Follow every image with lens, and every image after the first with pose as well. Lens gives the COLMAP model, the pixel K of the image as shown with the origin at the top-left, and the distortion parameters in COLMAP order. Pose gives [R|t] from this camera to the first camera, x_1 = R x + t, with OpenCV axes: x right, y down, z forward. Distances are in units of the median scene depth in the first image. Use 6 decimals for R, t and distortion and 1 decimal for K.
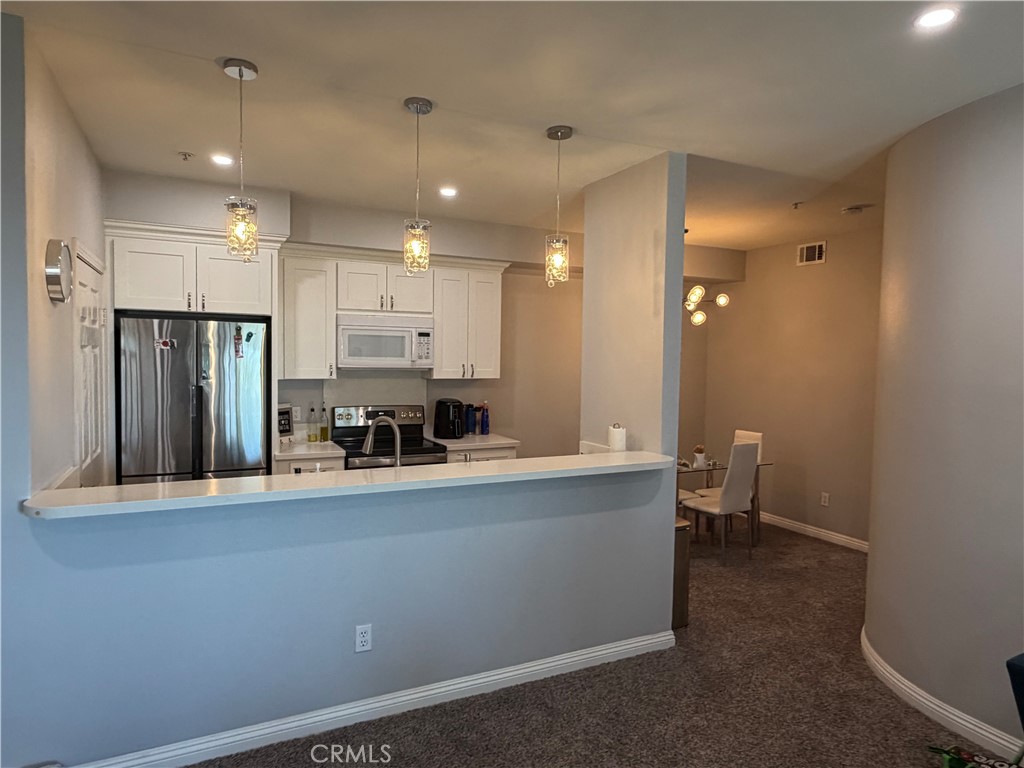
lens RADIAL K [[632.7, 0, 513.6], [0, 632.7, 385.4], [0, 0, 1]] dist [0.001439, -0.000035]
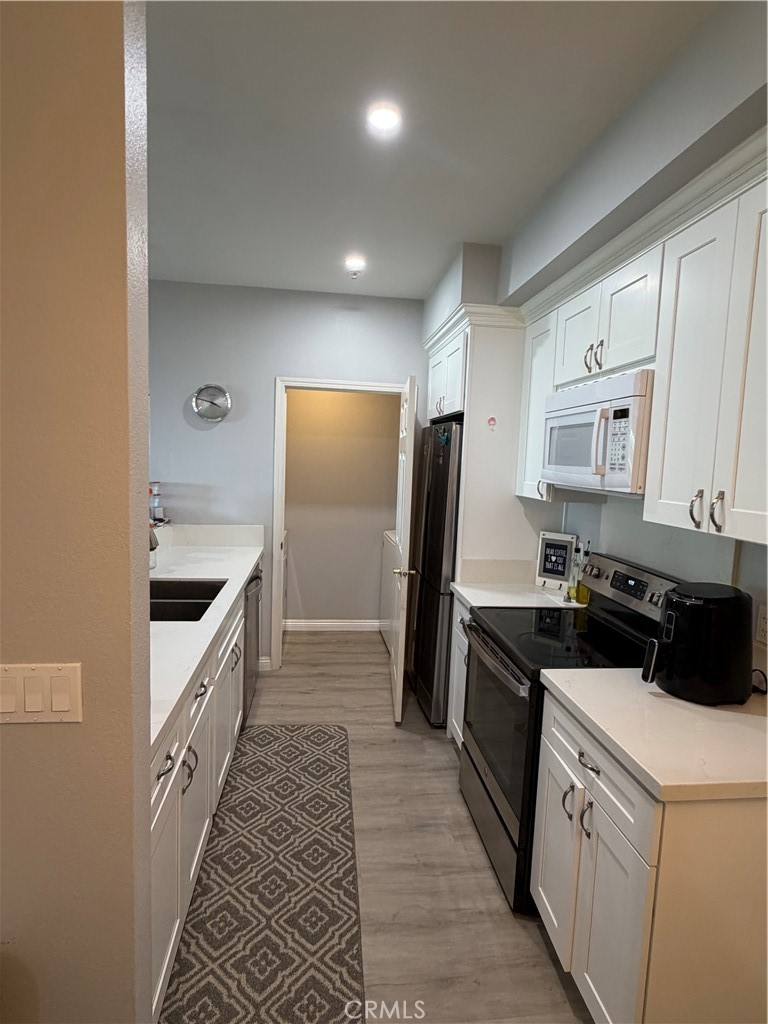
lens RADIAL K [[532.9, 0, 383.9], [0, 532.9, 511.7], [0, 0, 1]] dist [-0.002813, -0.000127]
pose [[-0.332997, 0.063671, -0.940776, 0.257312], [-0.086189, 0.991486, 0.097611, -0.036053], [0.938981, 0.113589, -0.324674, 0.975686]]
